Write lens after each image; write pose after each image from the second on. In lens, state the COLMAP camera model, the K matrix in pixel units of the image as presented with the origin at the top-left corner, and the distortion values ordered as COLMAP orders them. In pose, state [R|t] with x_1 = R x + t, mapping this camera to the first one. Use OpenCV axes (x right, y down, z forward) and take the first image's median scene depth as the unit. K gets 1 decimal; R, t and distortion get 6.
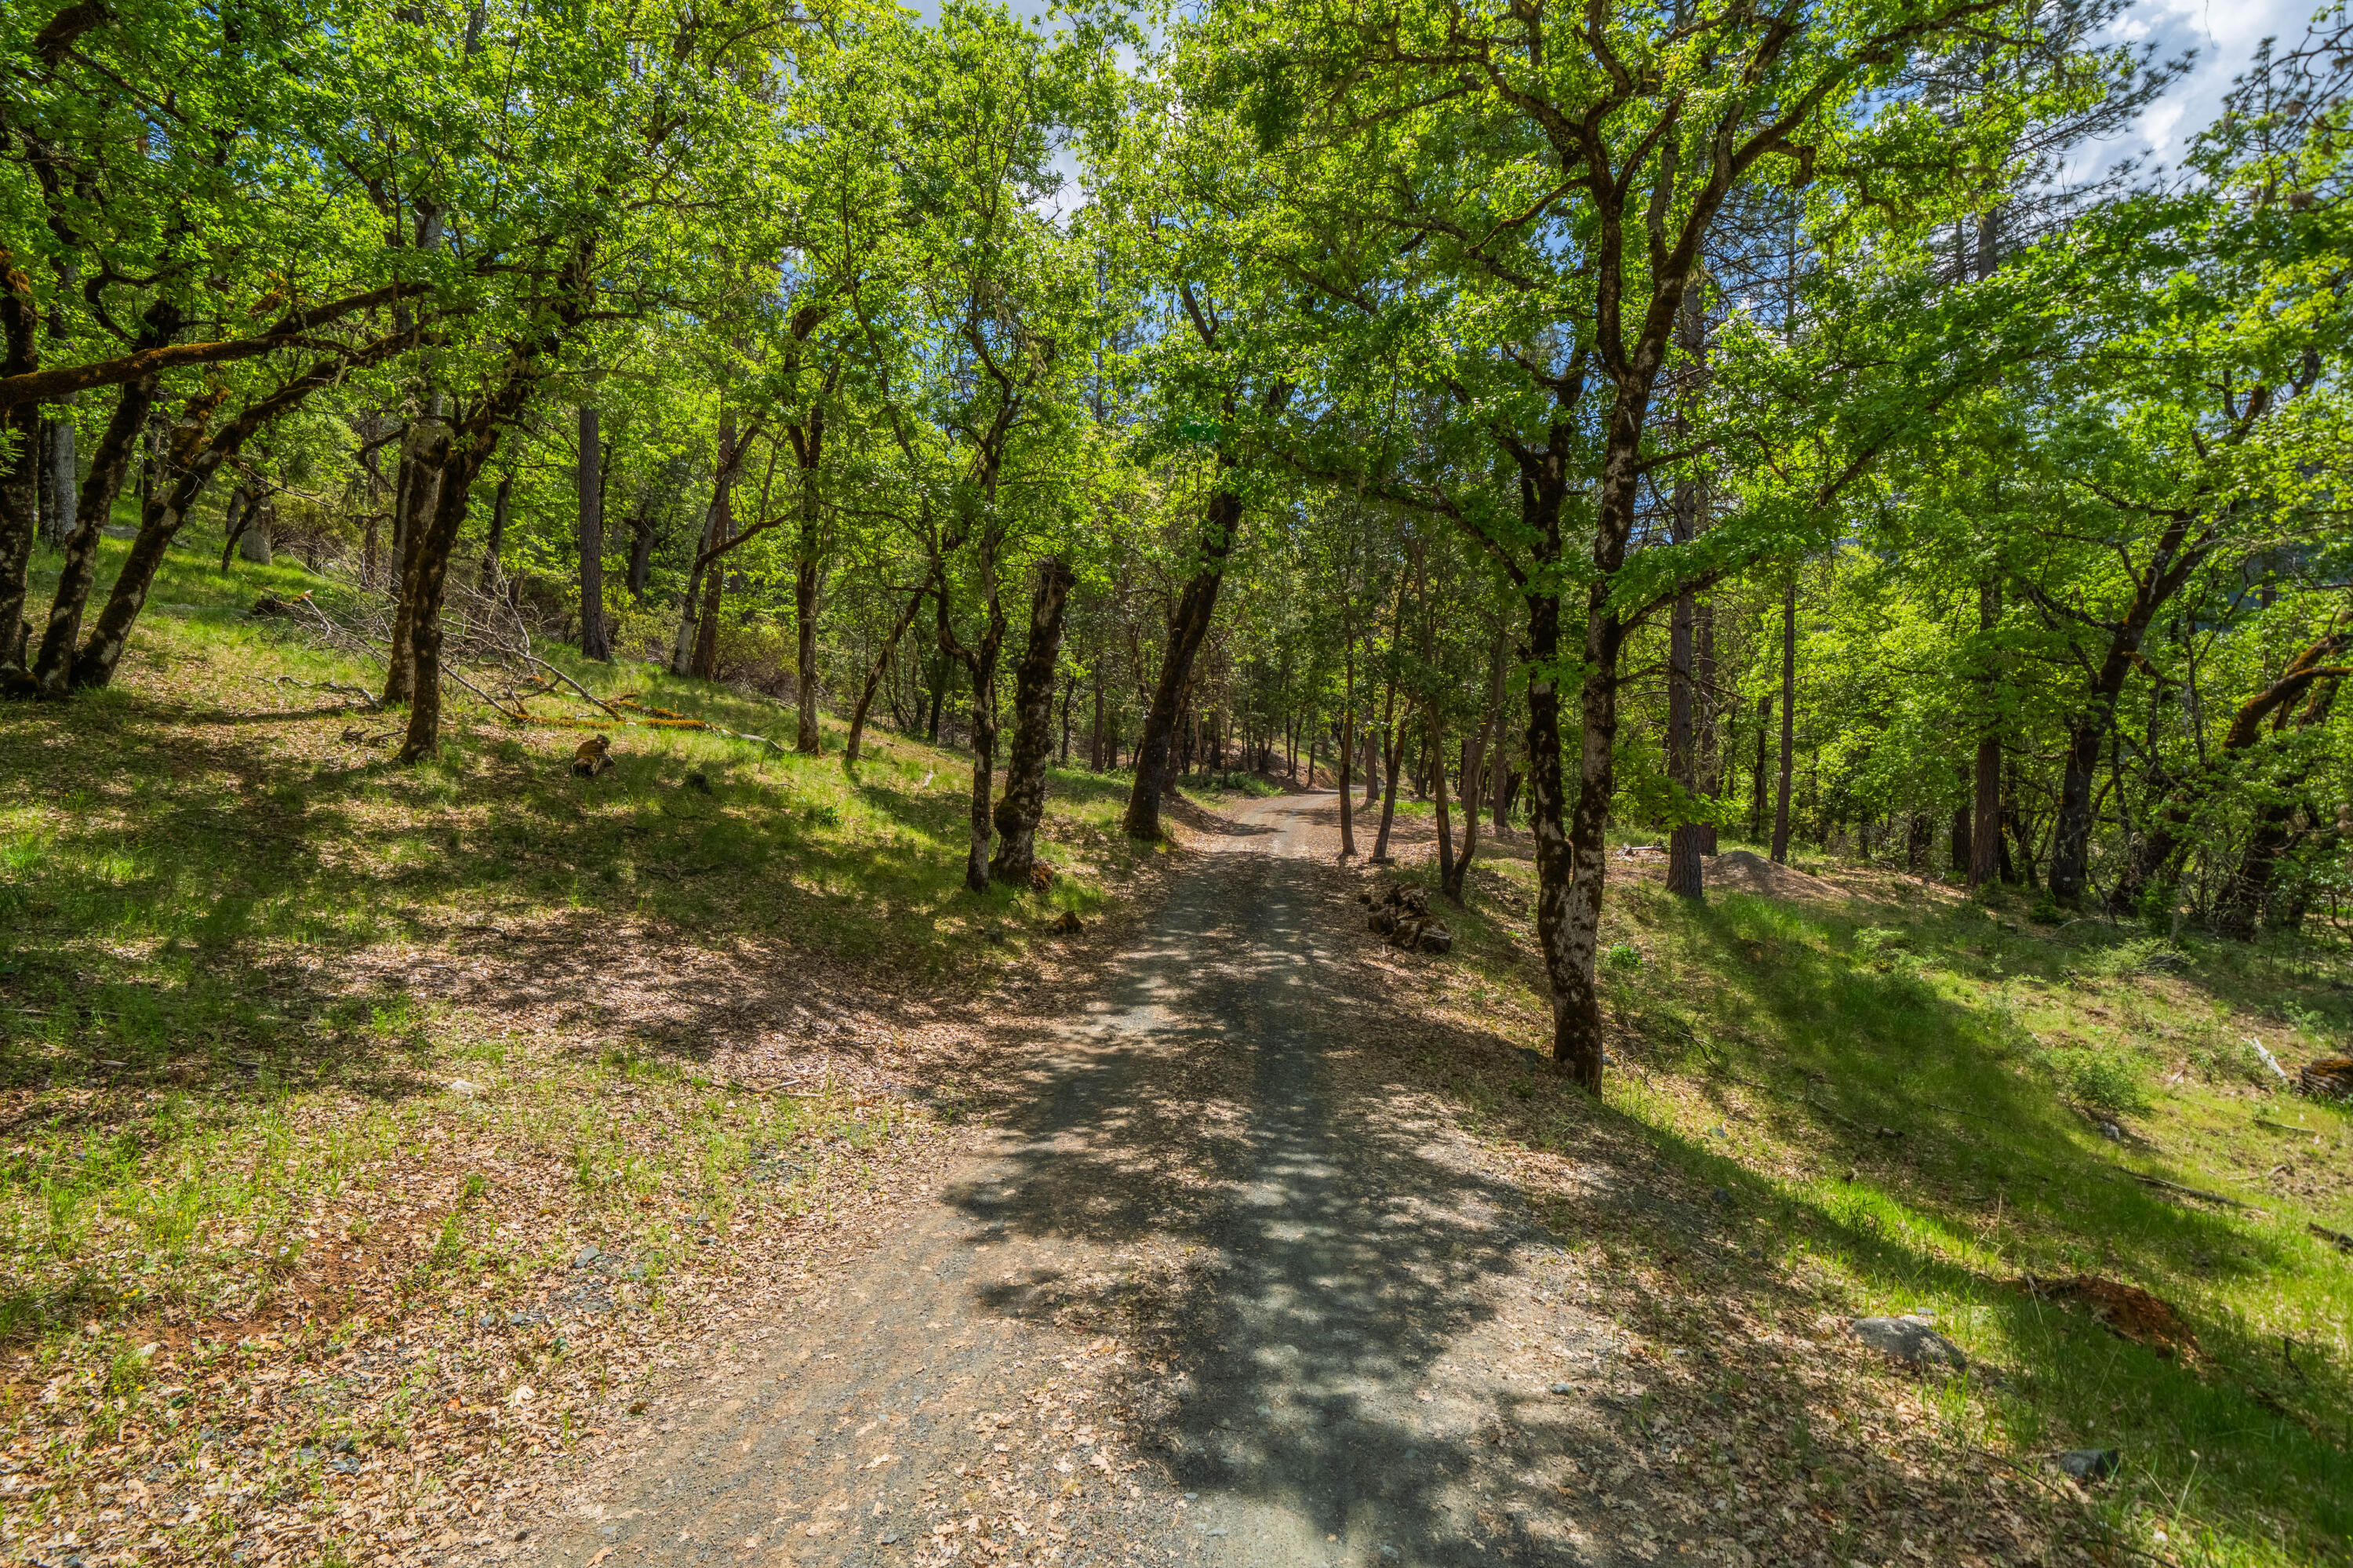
lens RADIAL K [[1096.4, 0, 1176.5], [0, 1096.4, 784.5], [0, 0, 1]] dist [-0.001211, -0.000232]
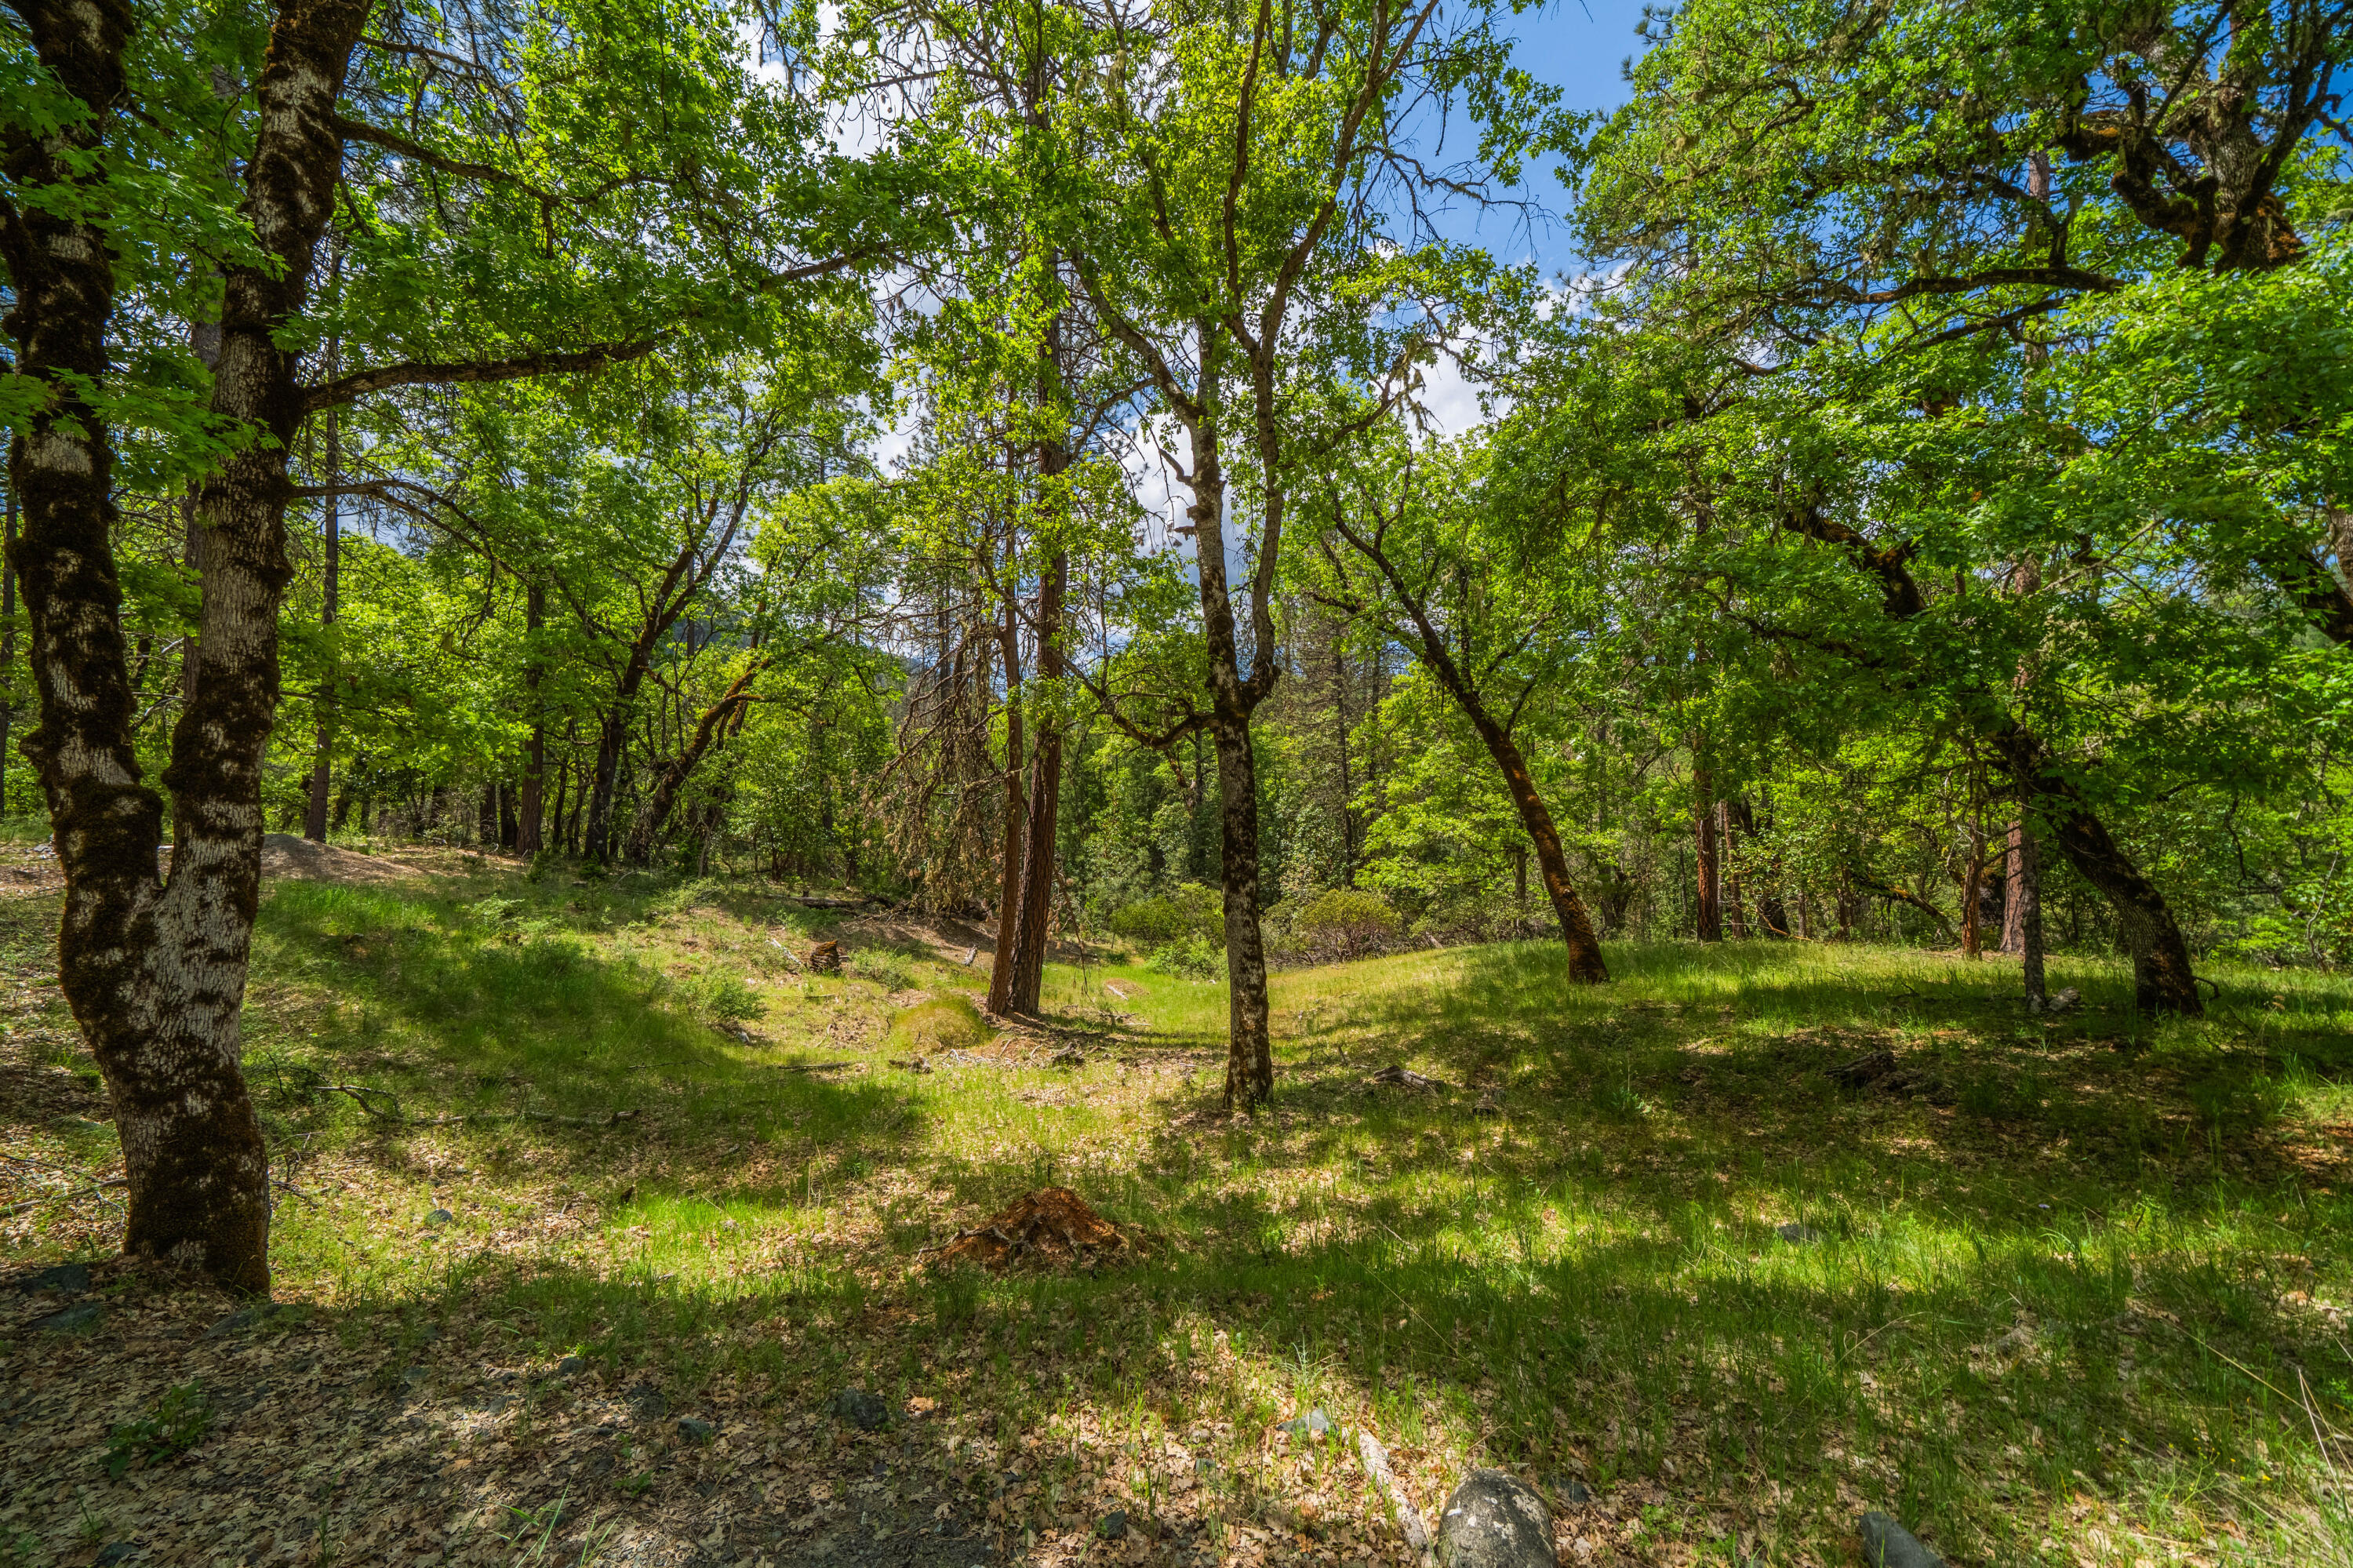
lens RADIAL K [[815.9, 0, 1177.2], [0, 815.9, 779.6], [0, 0, 1]] dist [-0.000293, -0.000108]
pose [[0.195001, 0.004425, 0.980793, 0.071591], [-0.002528, 0.999989, -0.004009, 0.038255], [-0.980800, -0.001698, 0.195010, 0.380720]]
